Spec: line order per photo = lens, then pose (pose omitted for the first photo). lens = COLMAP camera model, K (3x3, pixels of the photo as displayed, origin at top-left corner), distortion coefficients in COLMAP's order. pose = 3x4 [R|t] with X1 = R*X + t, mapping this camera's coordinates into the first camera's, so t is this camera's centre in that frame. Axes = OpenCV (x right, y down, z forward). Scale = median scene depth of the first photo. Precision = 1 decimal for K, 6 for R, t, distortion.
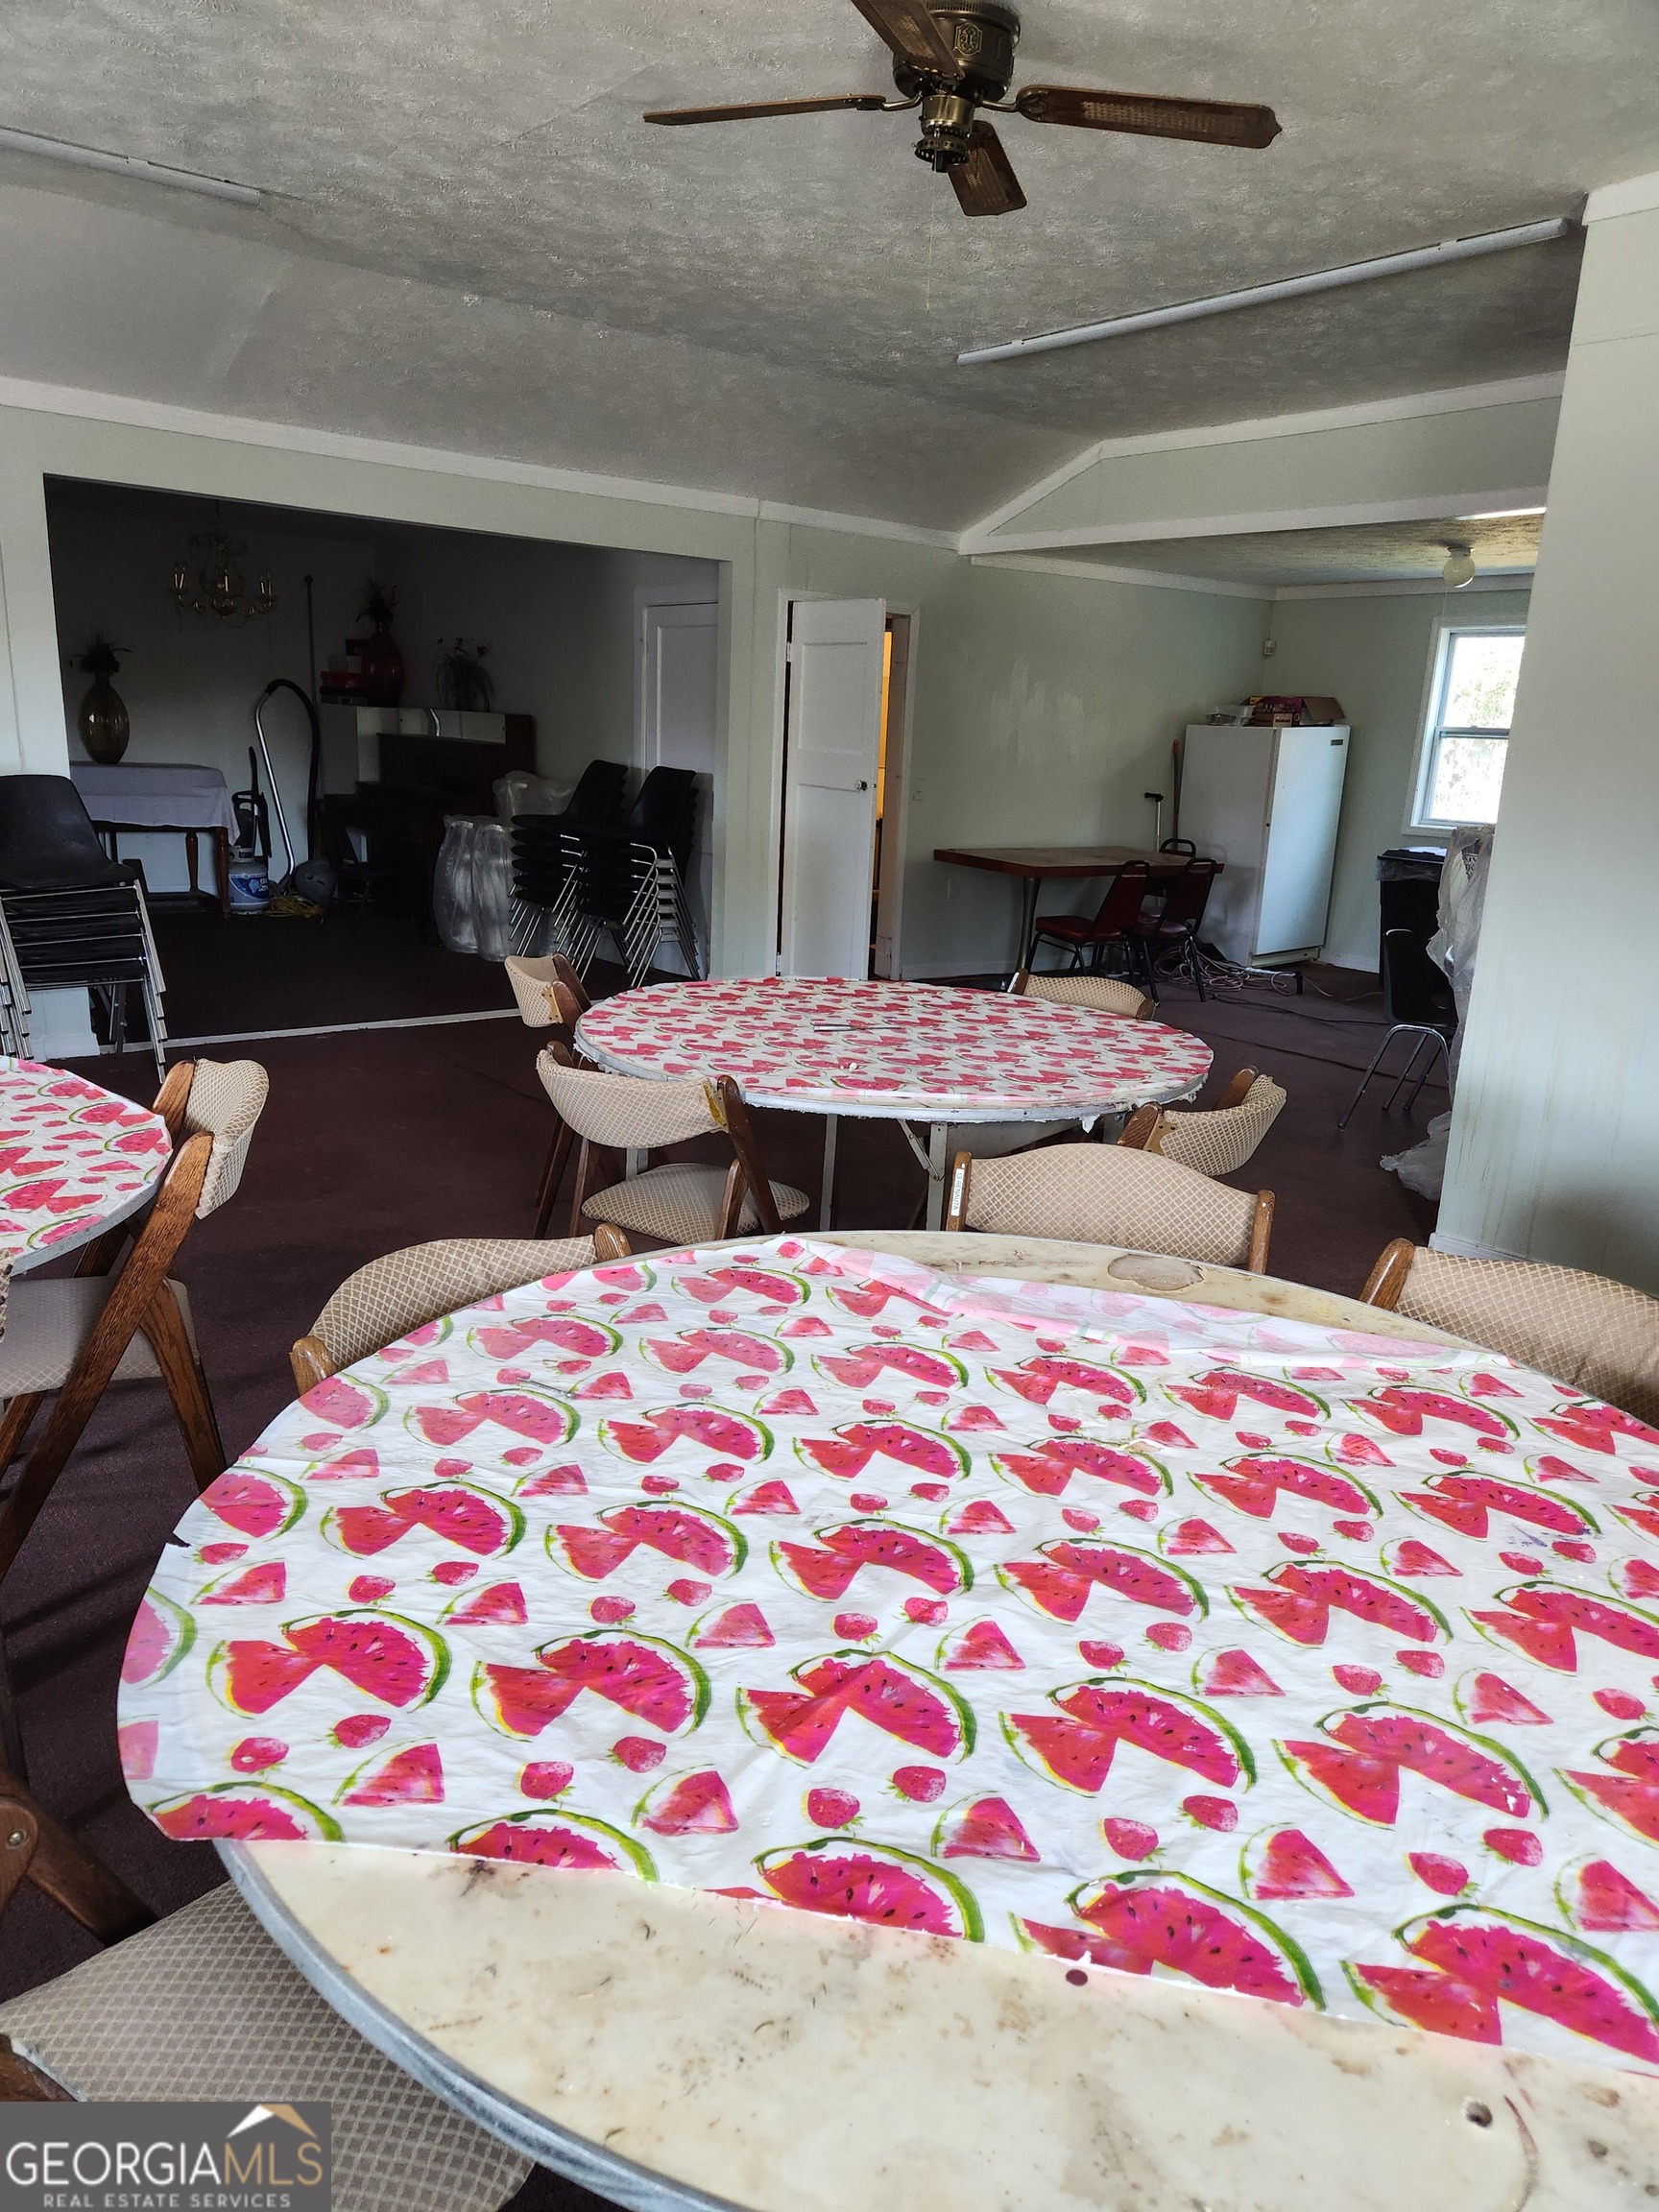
lens RADIAL K [[1555.0, 0, 744.7], [0, 1555.0, 1080.9], [0, 0, 1]] dist [0.074636, -0.056656]
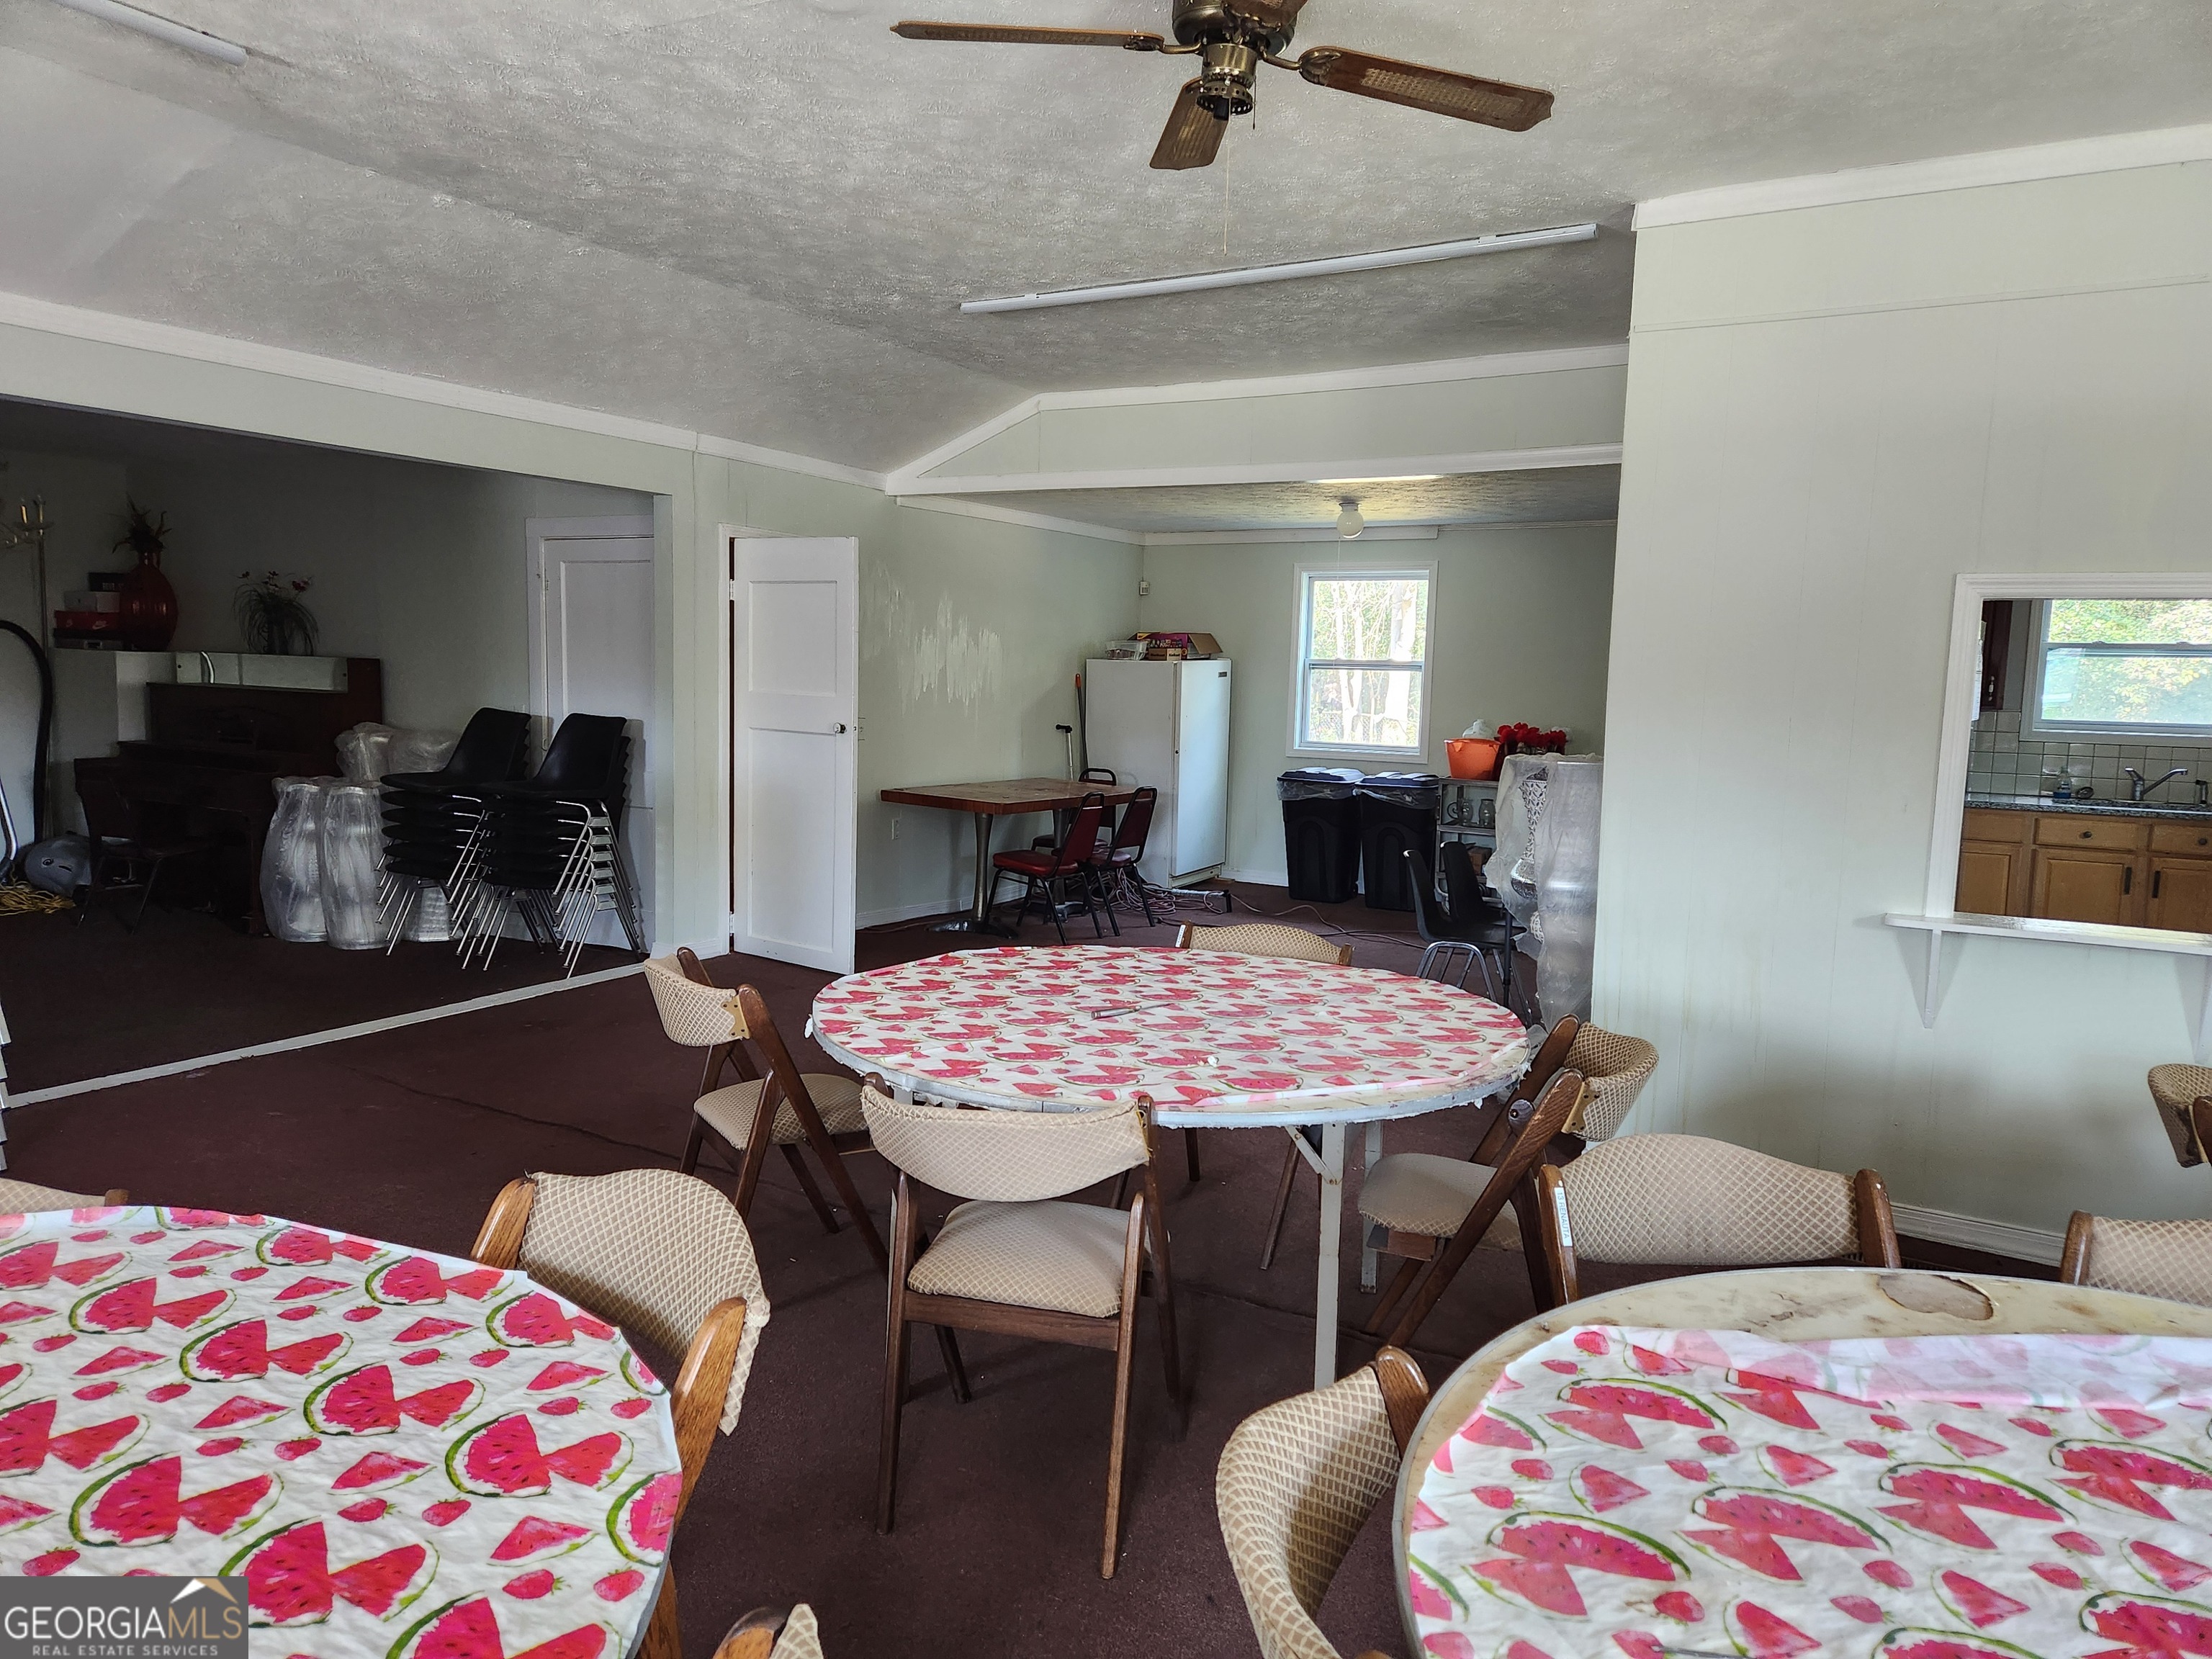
lens RADIAL K [[1555.0, 0, 1059.0], [0, 1555.0, 779.4], [0, 0, 1]] dist [0.074636, -0.056656]
pose [[0.924442, -0.046733, 0.378449, -0.243832], [0.100184, 0.987362, -0.122796, -0.048747], [-0.367927, 0.151432, 0.917441, 0.154461]]
